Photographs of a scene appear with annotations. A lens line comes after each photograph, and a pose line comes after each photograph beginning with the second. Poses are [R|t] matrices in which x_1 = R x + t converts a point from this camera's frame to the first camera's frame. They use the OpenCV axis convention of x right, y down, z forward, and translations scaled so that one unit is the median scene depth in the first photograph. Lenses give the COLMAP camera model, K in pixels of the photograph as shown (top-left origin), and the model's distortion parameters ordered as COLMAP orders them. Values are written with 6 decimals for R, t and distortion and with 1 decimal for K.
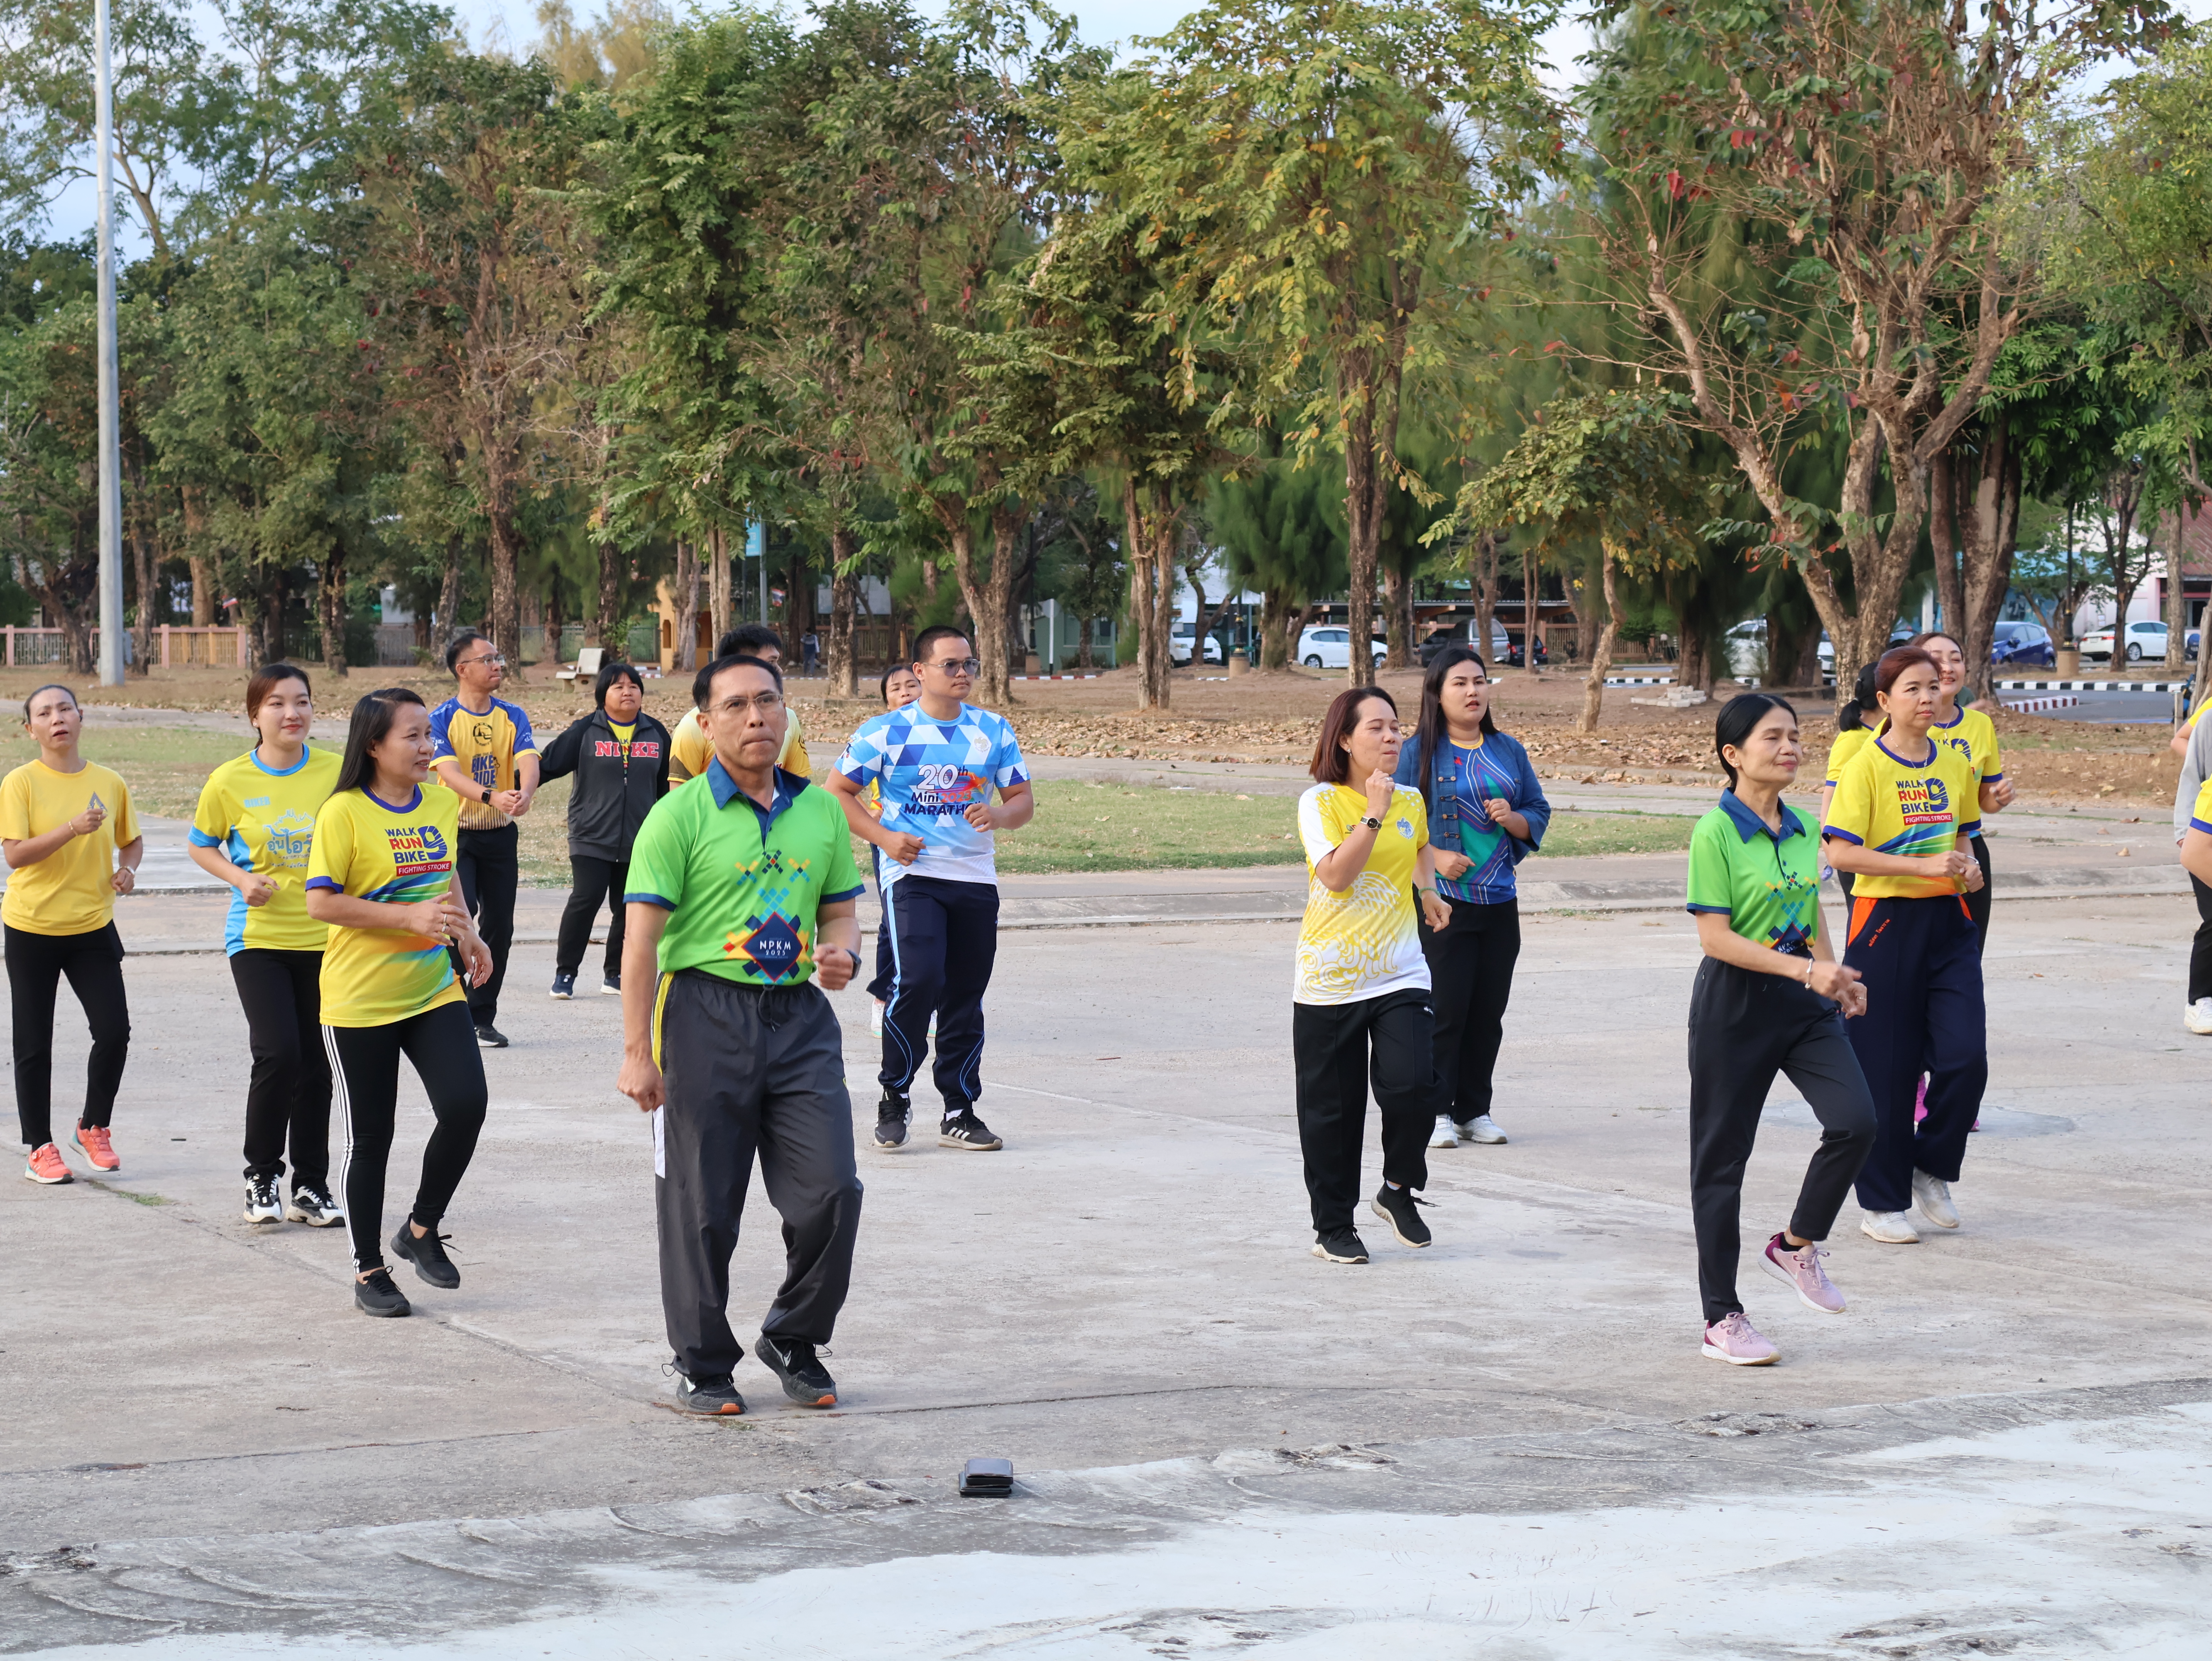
lens RADIAL K [[4941.7, 0, 1102.0], [0, 4941.7, 833.0], [0, 0, 1]] dist [0.014821, 0.000000]
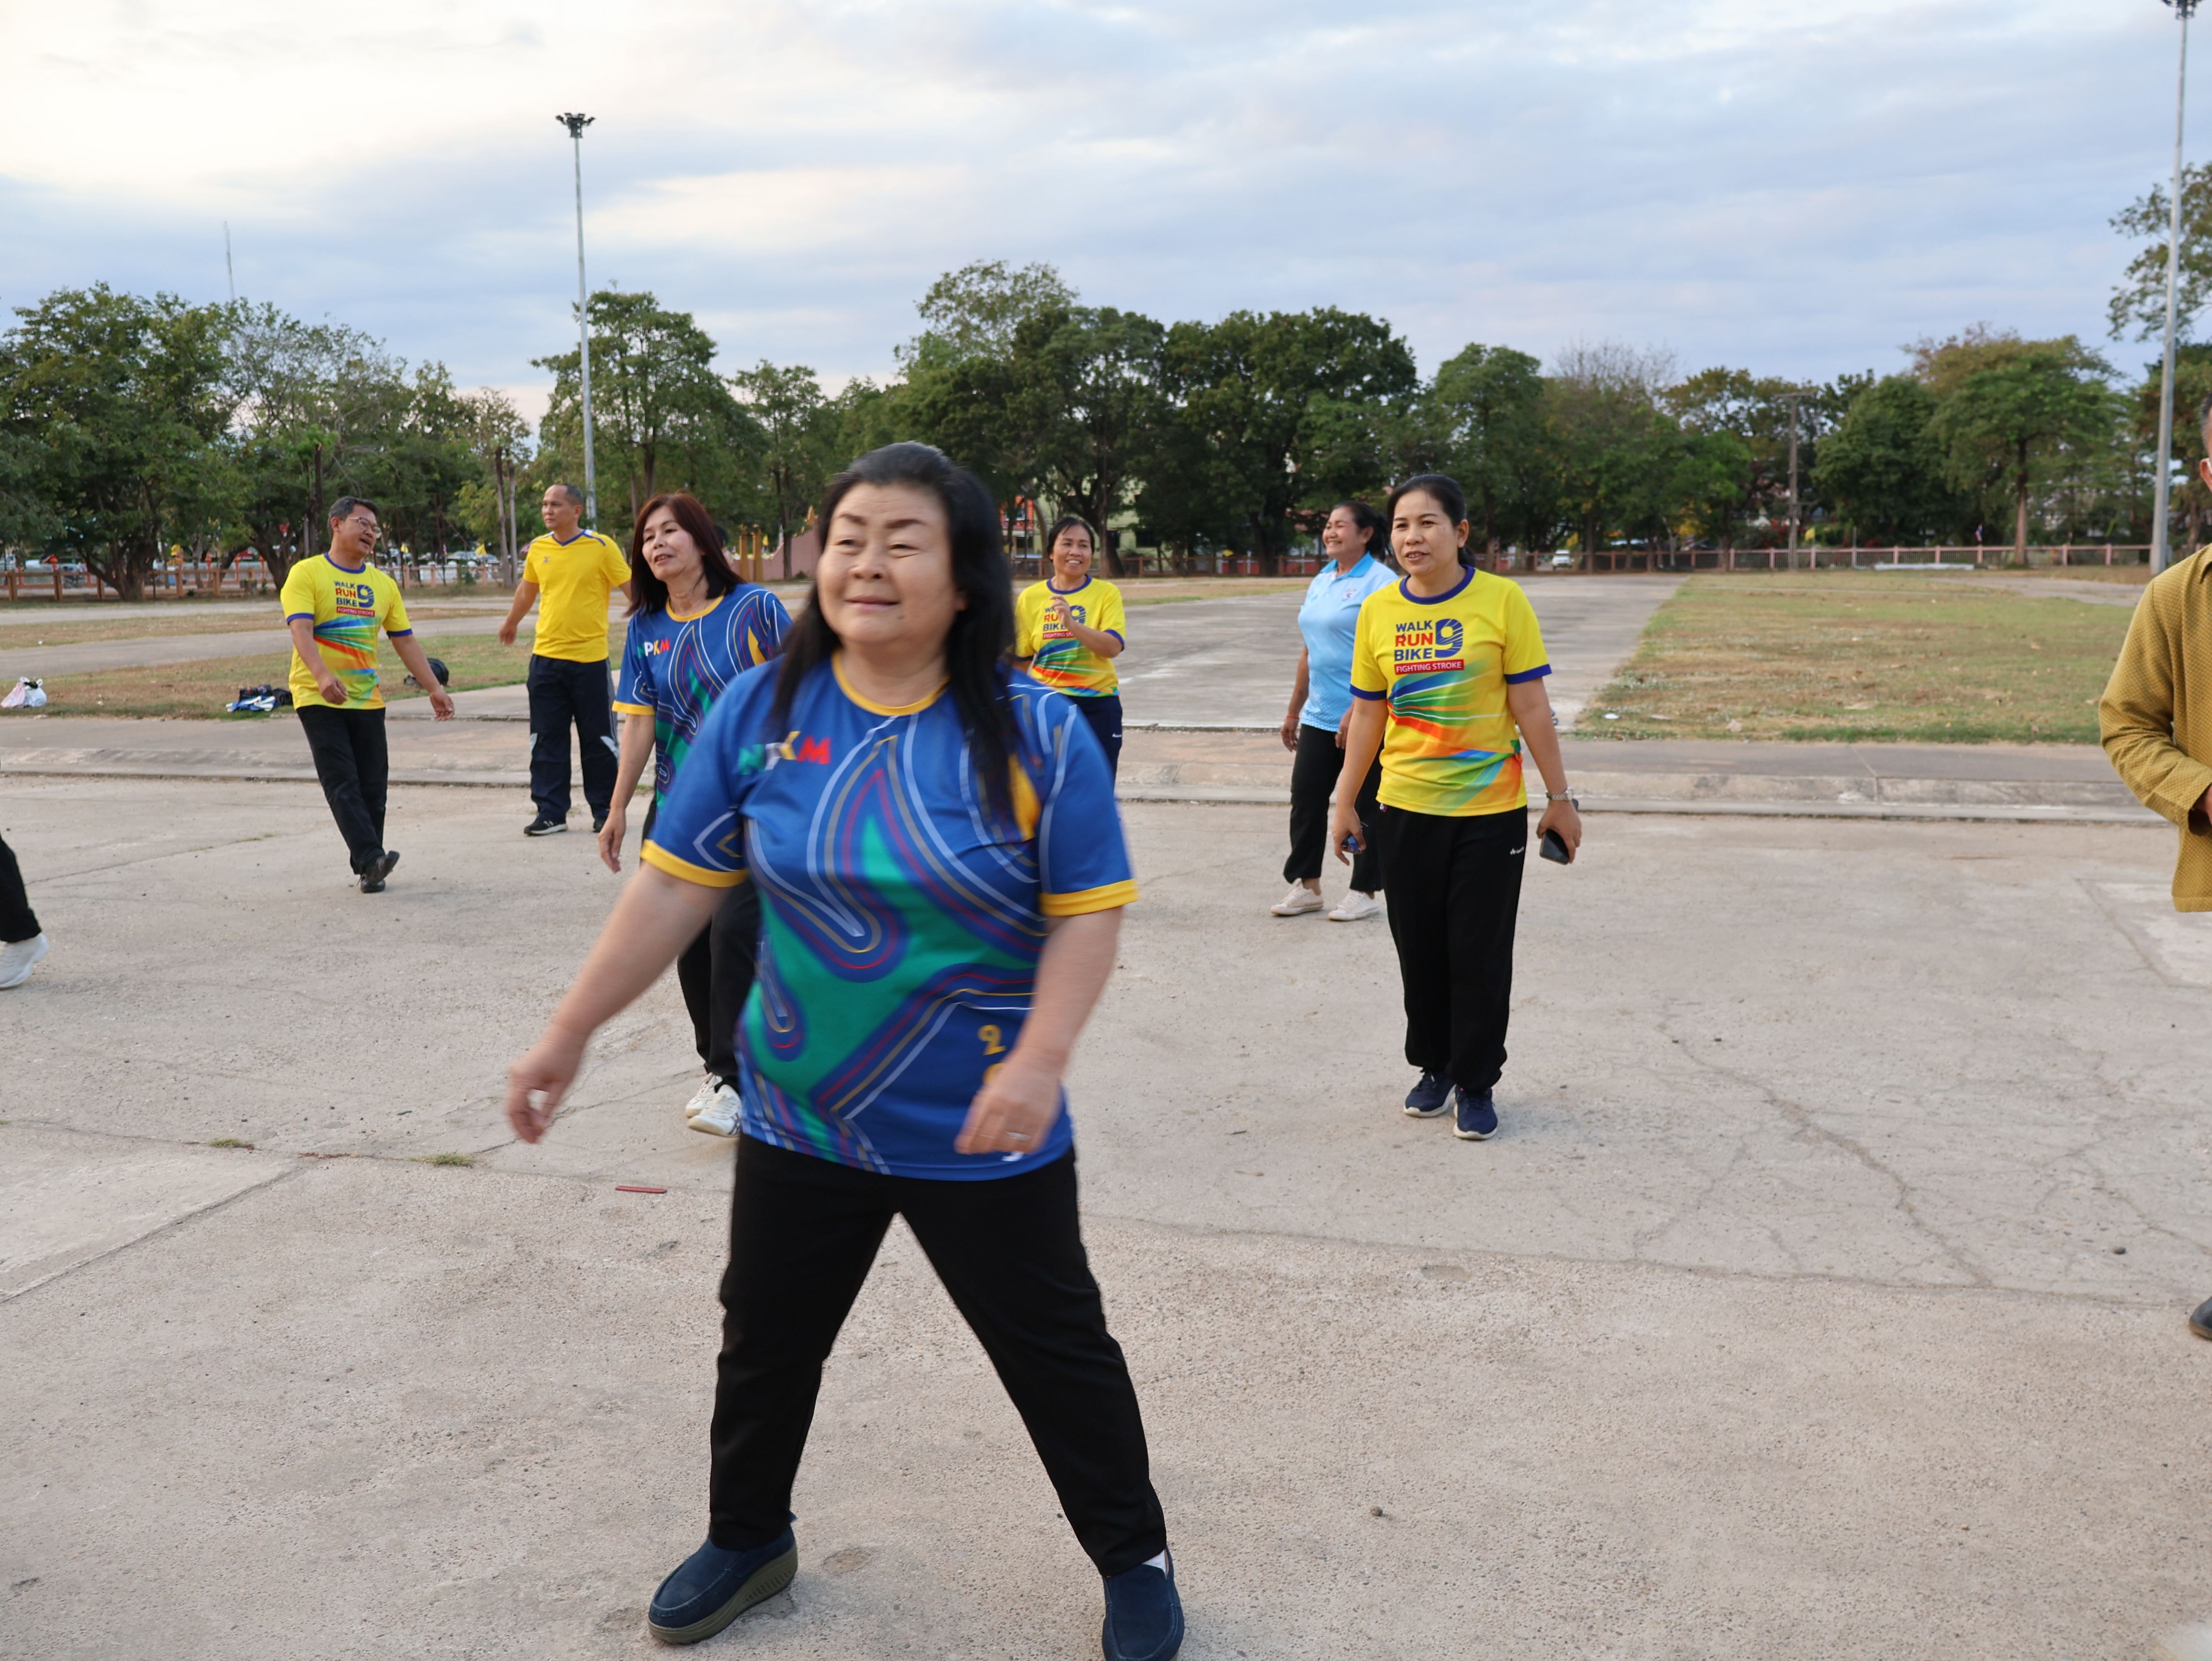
lens RADIAL K [[2083.3, 0, 1101.4], [0, 2083.3, 830.2], [0, 0, 1]] dist [-0.003015, 0.000000]
pose [[0.744417, 0.080246, -0.662876, 0.053793], [-0.019495, 0.994941, 0.098552, -0.005713], [0.667431, -0.060441, 0.742215, 0.246351]]
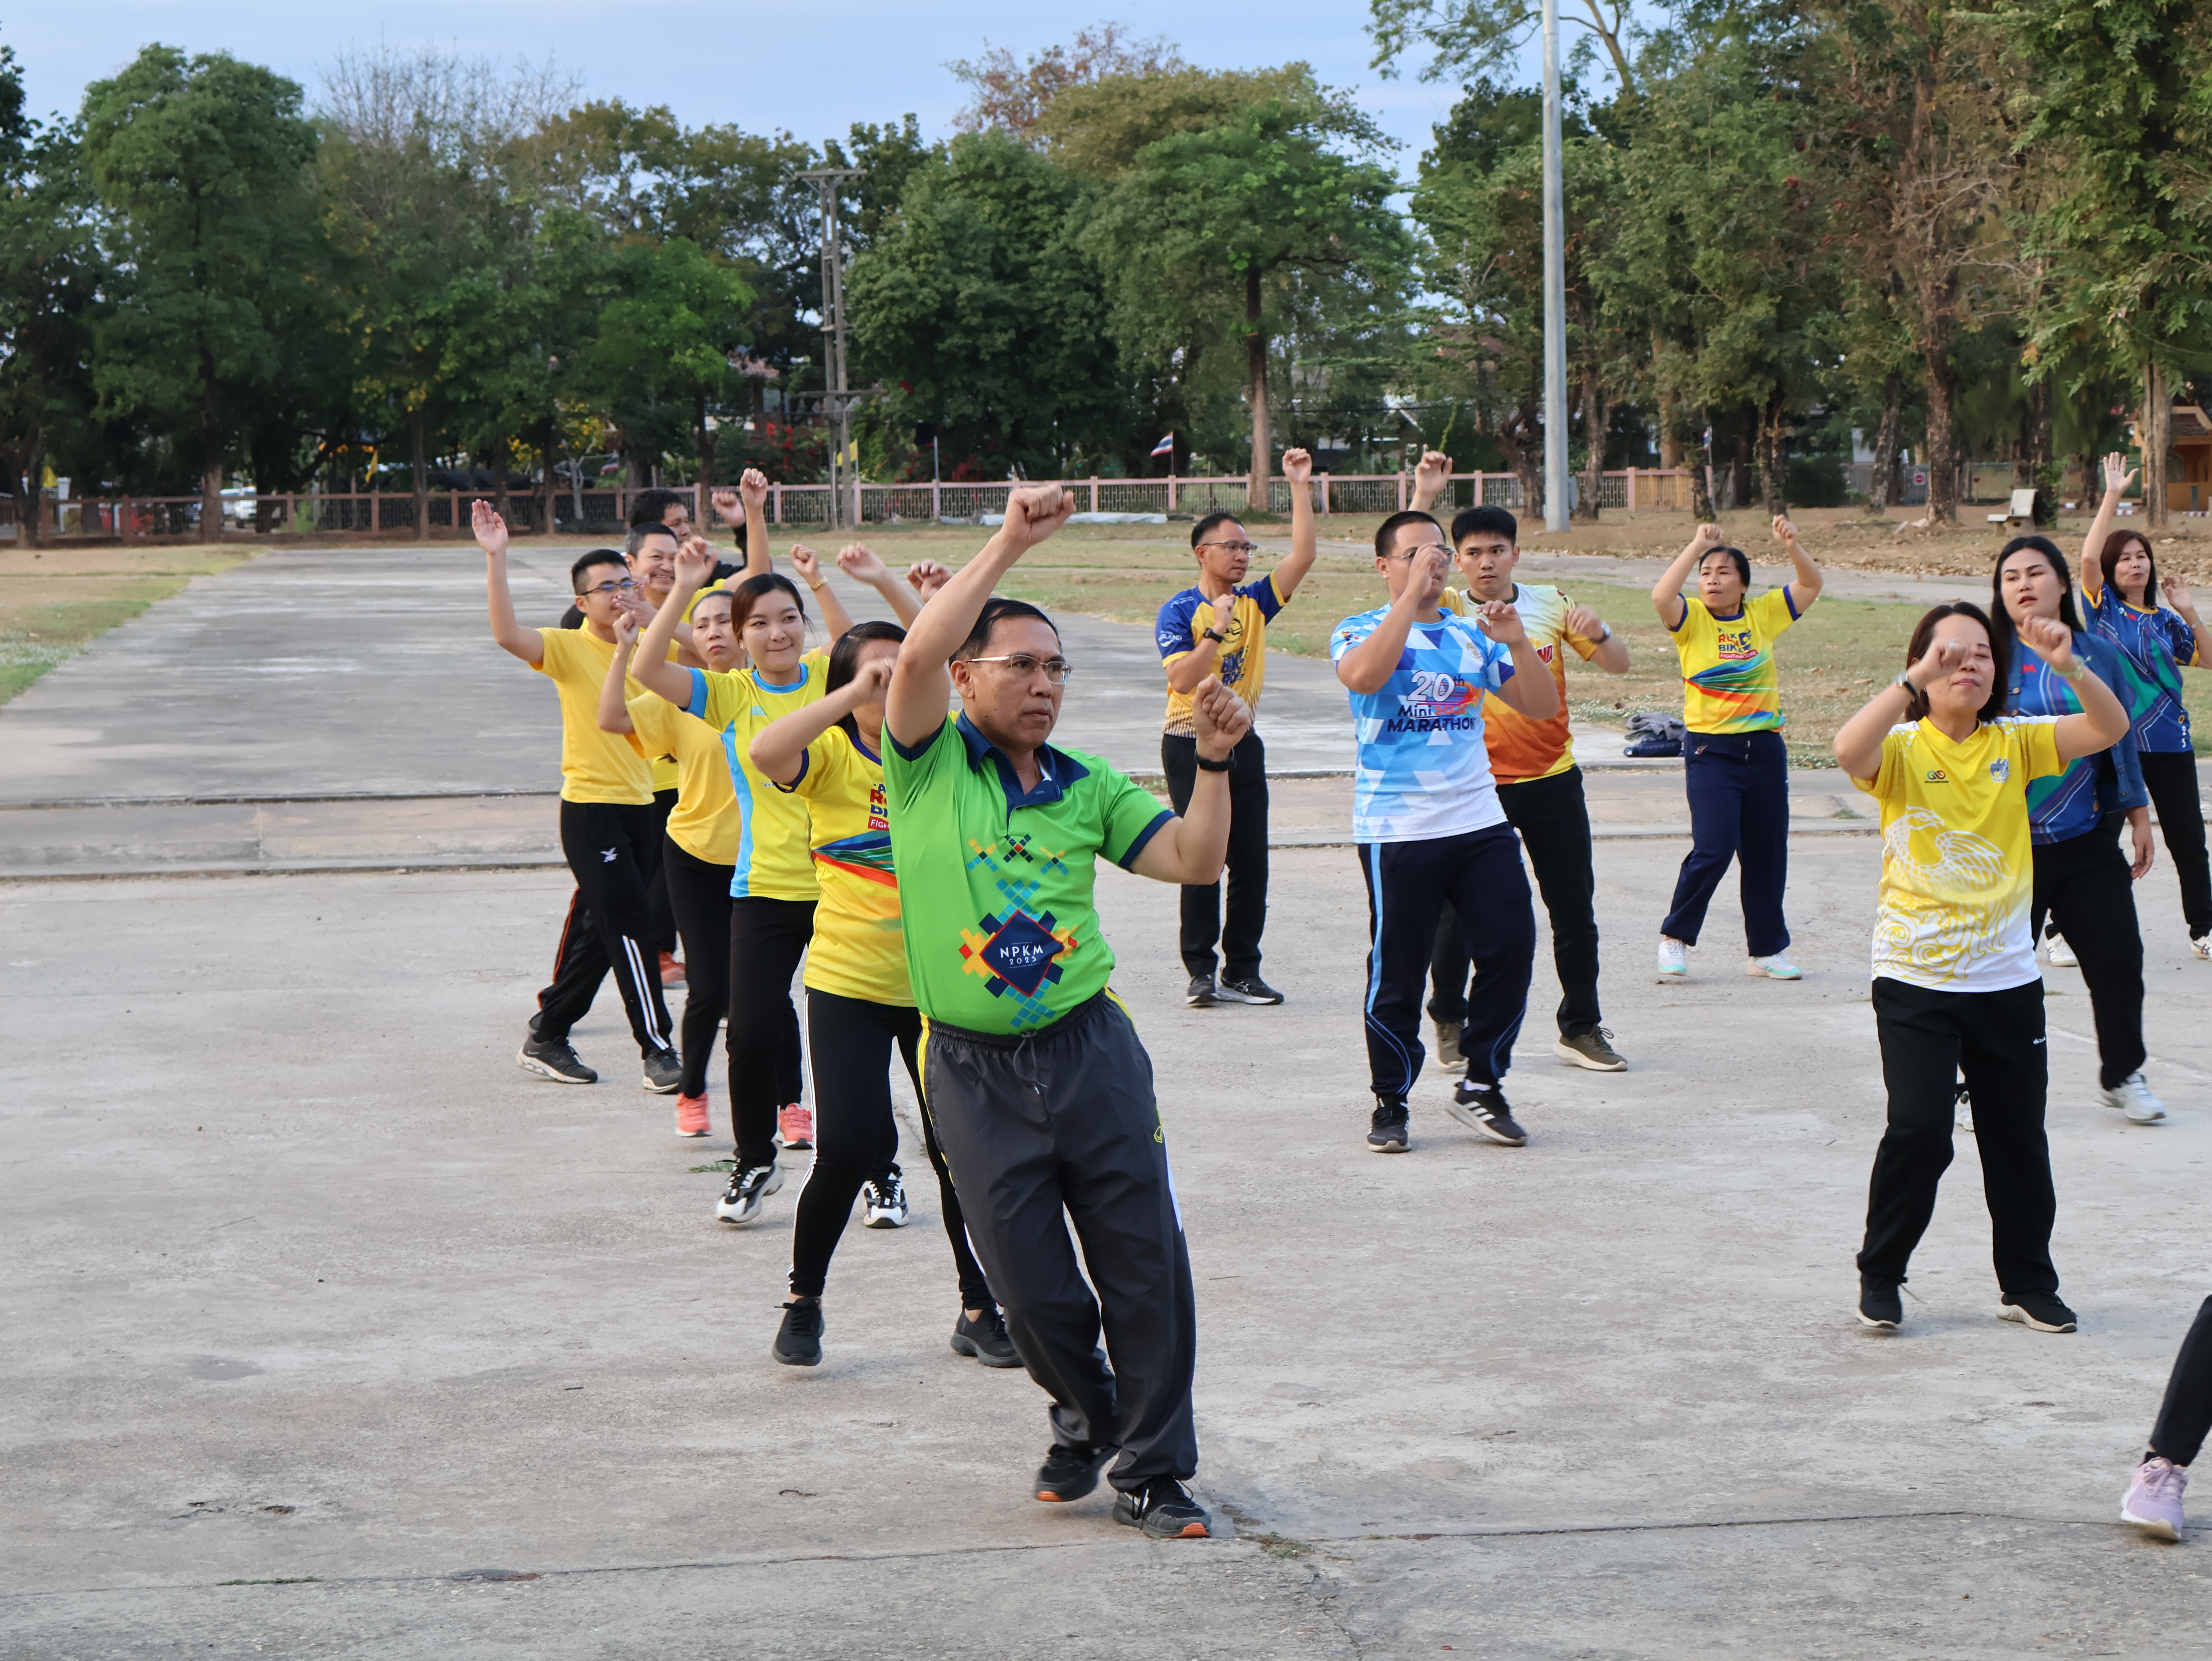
lens RADIAL K [[4941.7, 0, 1097.6], [0, 4941.7, 816.0], [0, 0, 1]] dist [0.014821, 0.000000]
pose [[0.953501, 0.007341, -0.301301, 0.020664], [0.001644, 0.999562, 0.029555, -0.003388], [0.301386, -0.028676, 0.953071, 0.034464]]
